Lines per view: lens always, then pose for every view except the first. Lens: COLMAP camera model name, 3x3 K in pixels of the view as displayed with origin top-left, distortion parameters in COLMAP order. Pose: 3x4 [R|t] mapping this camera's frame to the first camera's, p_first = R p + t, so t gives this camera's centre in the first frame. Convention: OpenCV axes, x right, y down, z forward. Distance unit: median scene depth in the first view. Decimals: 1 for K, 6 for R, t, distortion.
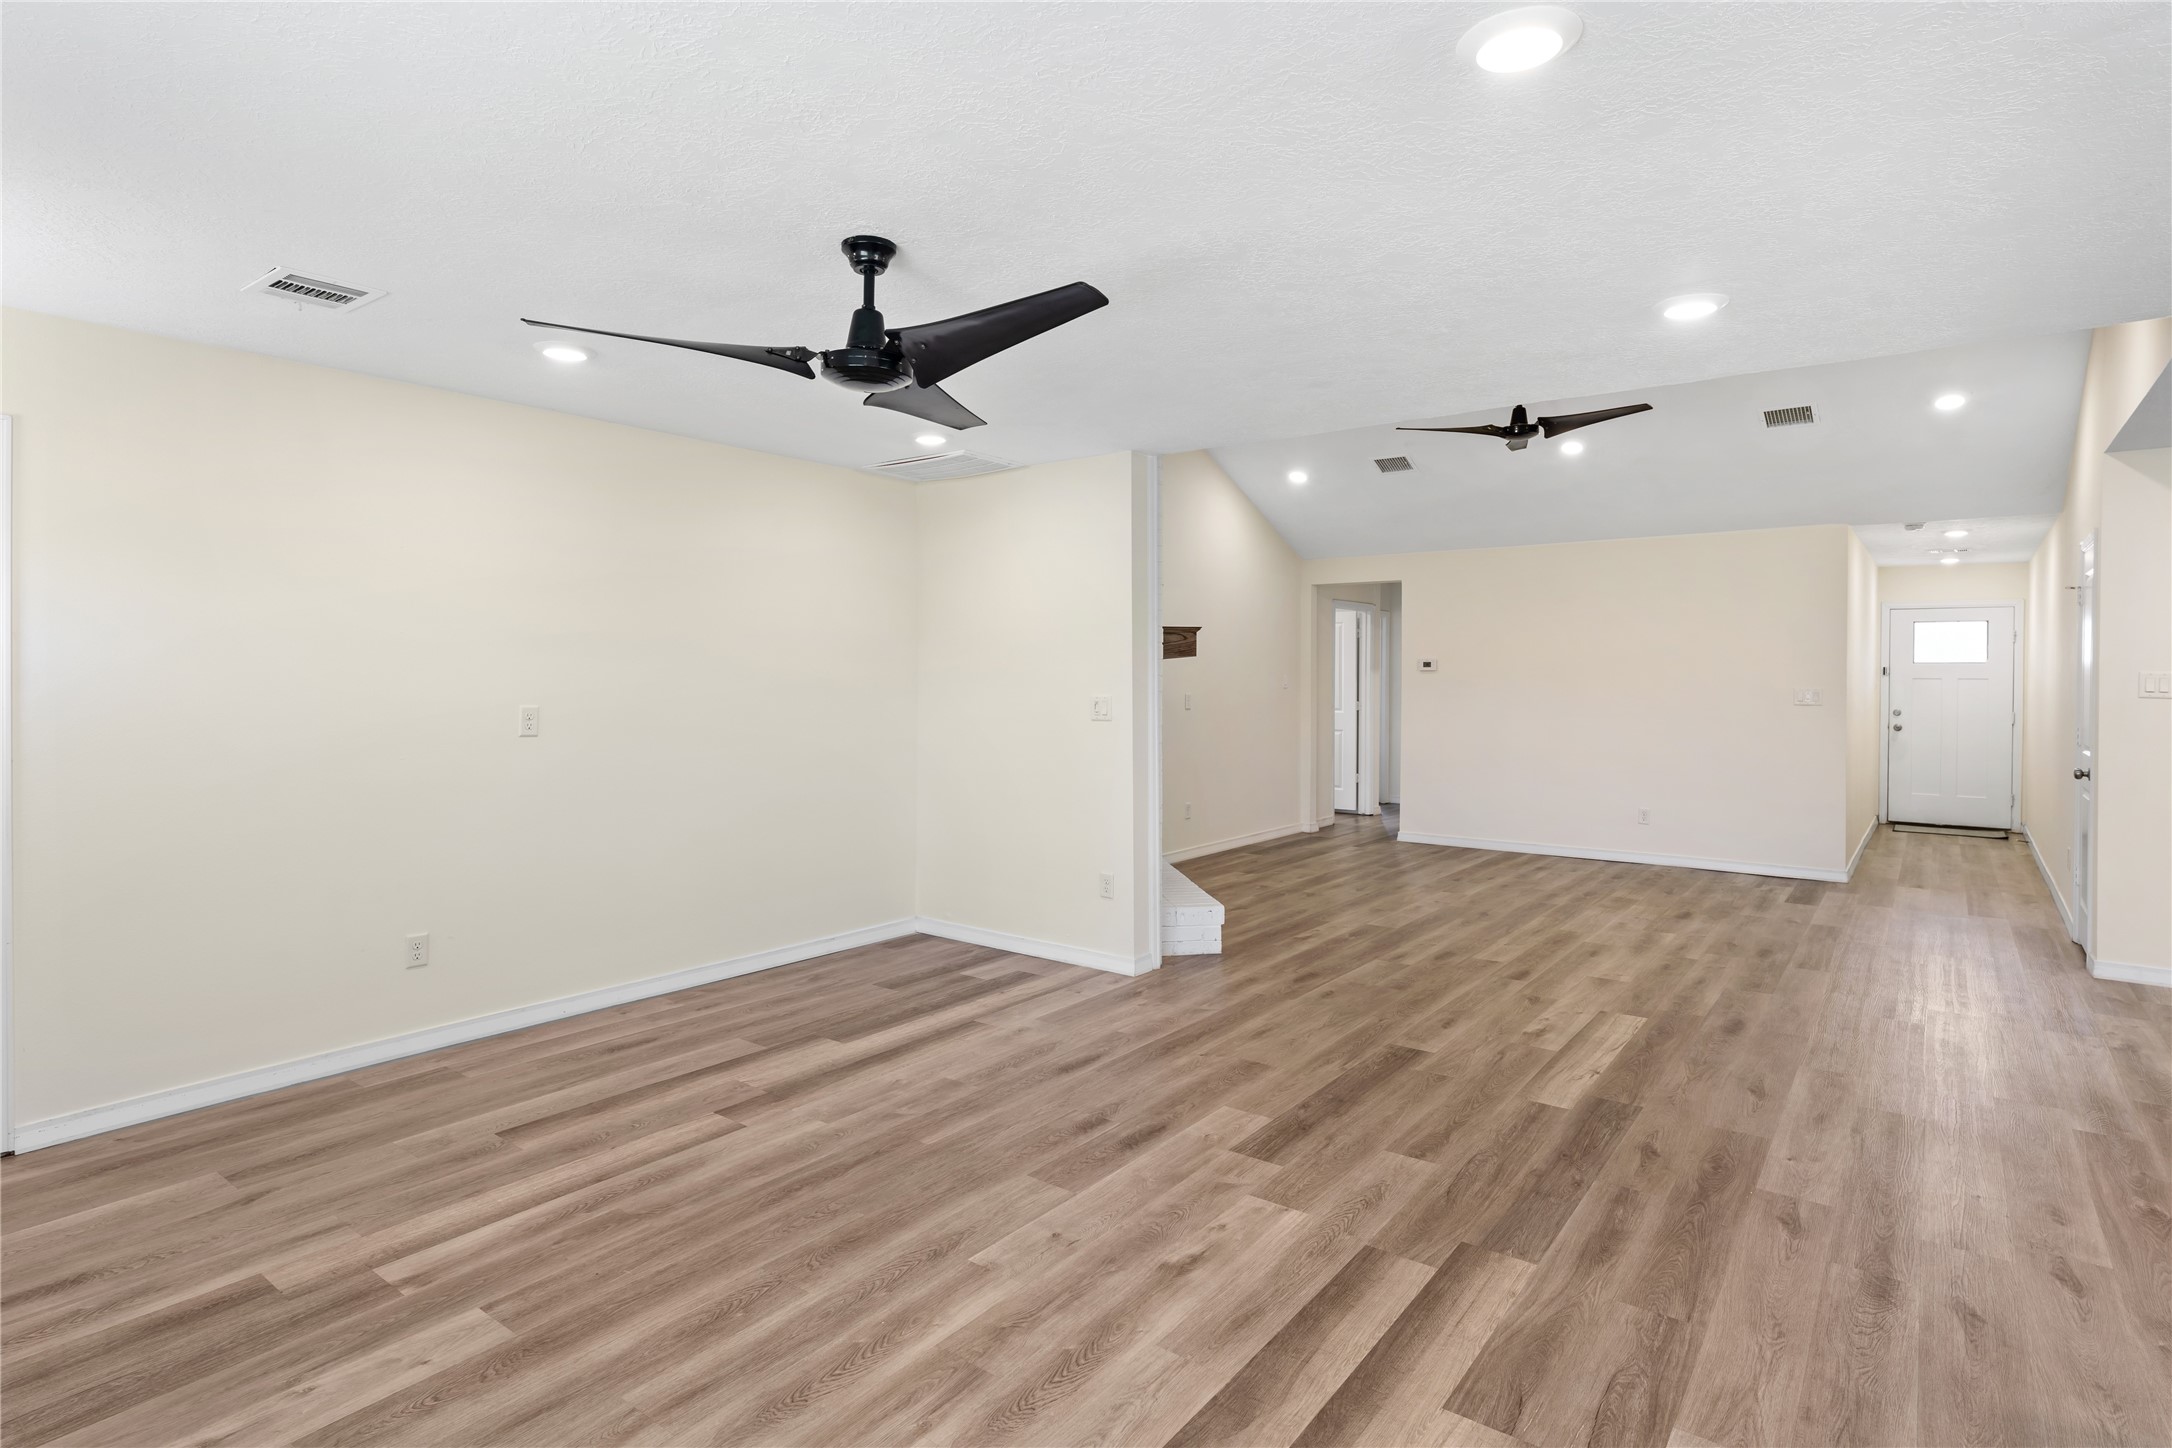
lens RADIAL K [[1128.1, 0, 1080.2], [0, 1128.1, 686.4], [0, 0, 1]] dist [-0.001216, 0.000744]
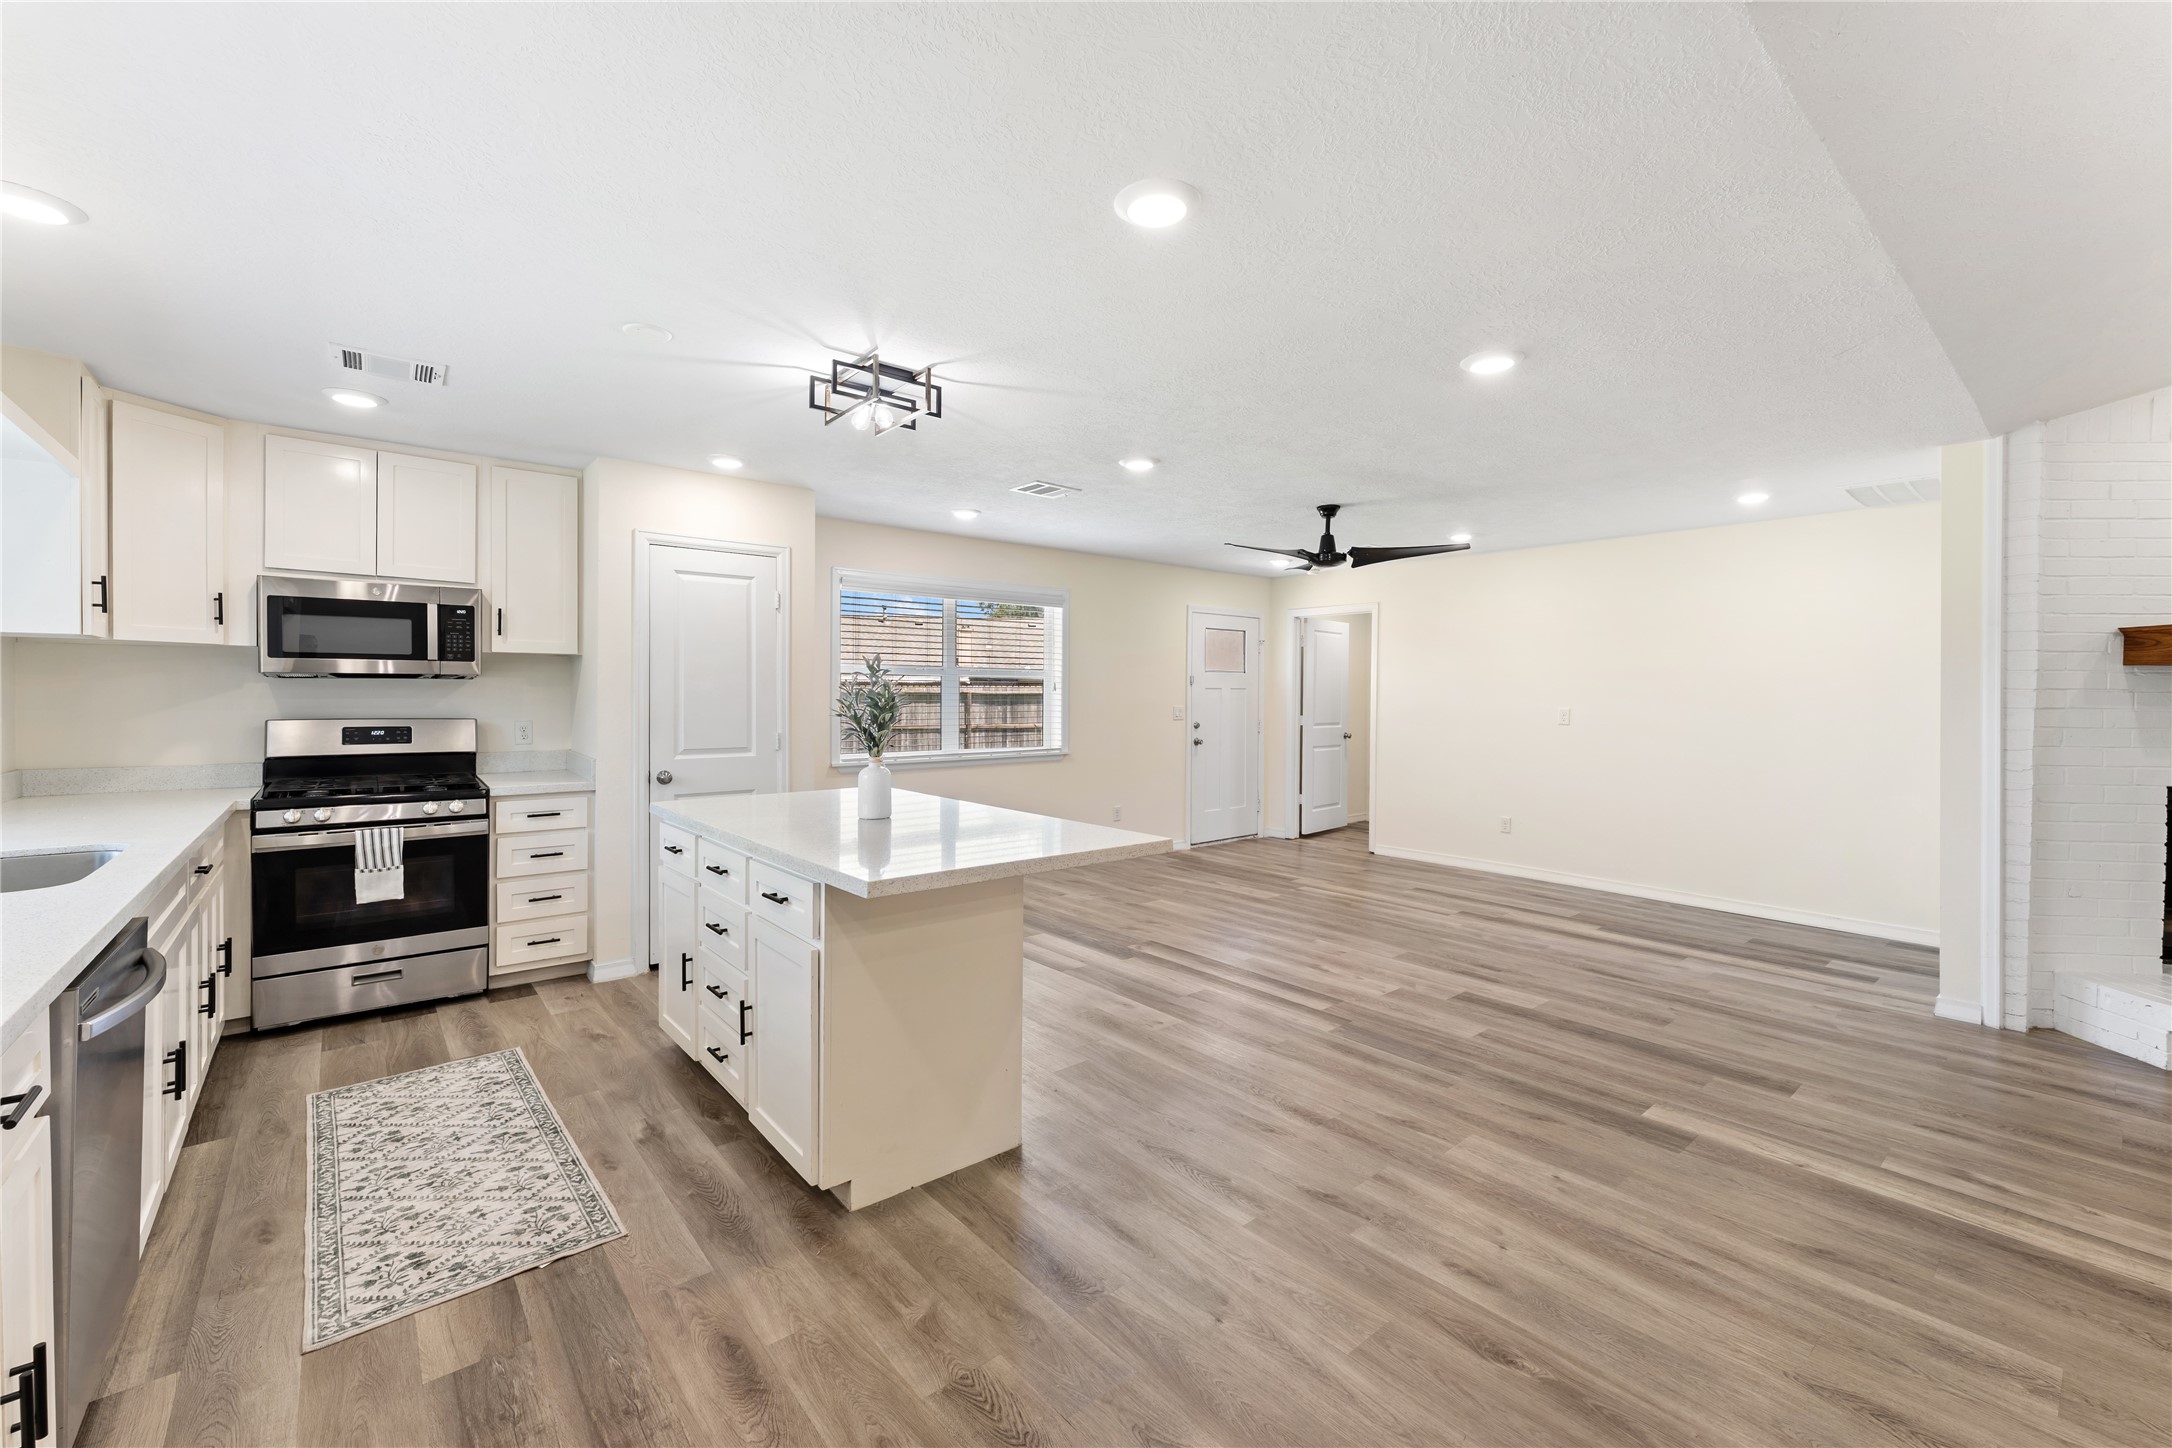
lens RADIAL K [[885.7, 0, 1090.0], [0, 885.7, 699.4], [0, 0, 1]] dist [0.000107, -0.000045]
pose [[-0.217524, 0.002607, -0.976051, 1.534180], [-0.019089, 0.999794, 0.006925, 0.010988], [0.975868, 0.020138, -0.217429, 0.803711]]
